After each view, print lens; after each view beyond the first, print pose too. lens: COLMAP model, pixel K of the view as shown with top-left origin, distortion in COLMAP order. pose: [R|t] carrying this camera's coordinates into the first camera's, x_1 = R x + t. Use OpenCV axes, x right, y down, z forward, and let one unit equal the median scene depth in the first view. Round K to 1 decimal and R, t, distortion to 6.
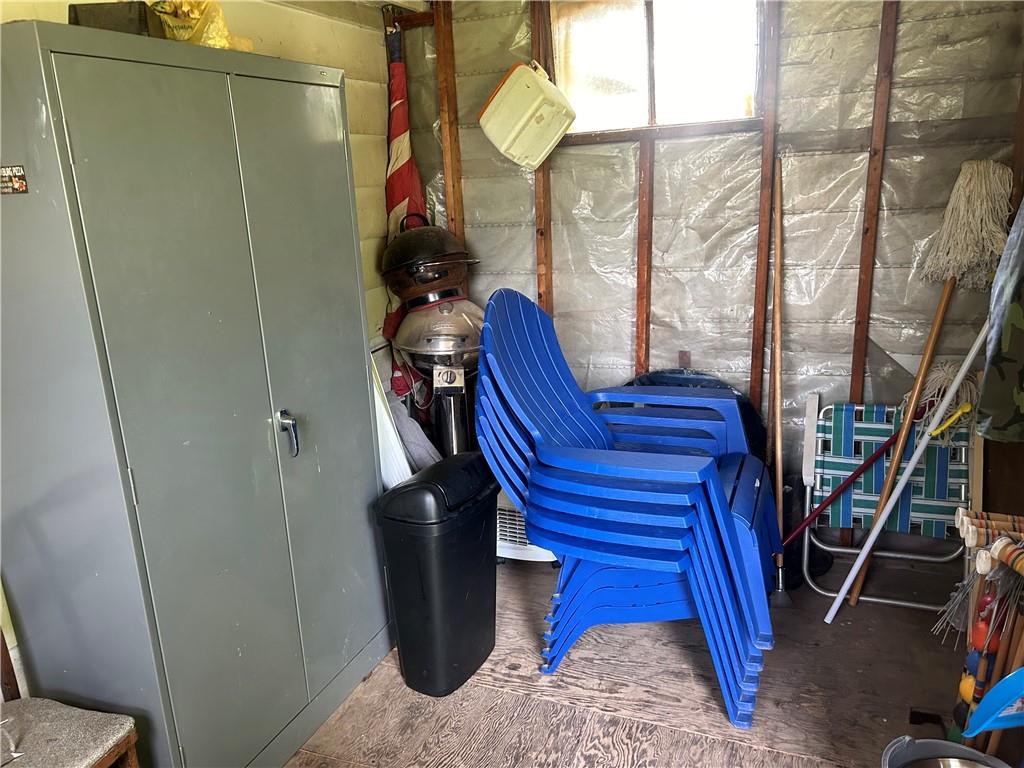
lens RADIAL K [[780.8, 0, 512.0], [0, 780.8, 384.0], [0, 0, 1]] dist [0.069172, -0.074384]
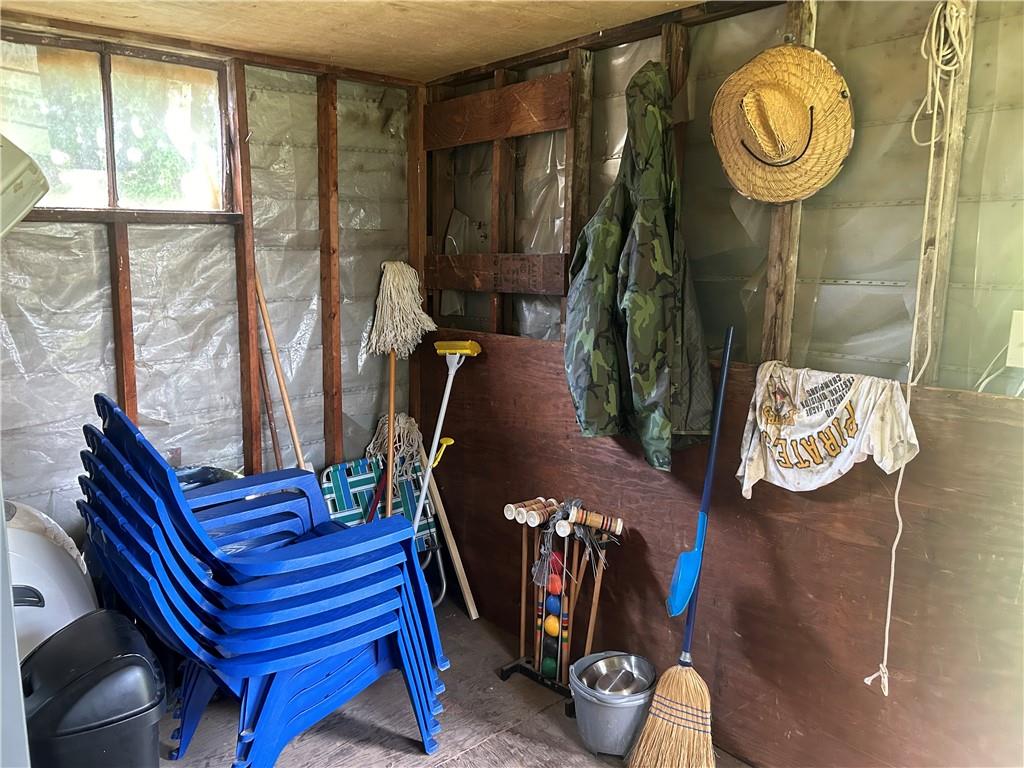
lens RADIAL K [[780.8, 0, 512.0], [0, 780.8, 384.0], [0, 0, 1]] dist [0.069172, -0.074384]
pose [[0.456750, -0.102895, 0.883624, -0.458313], [0.208564, 0.977990, 0.006076, -0.043260], [-0.864801, 0.181518, 0.468157, 0.227697]]
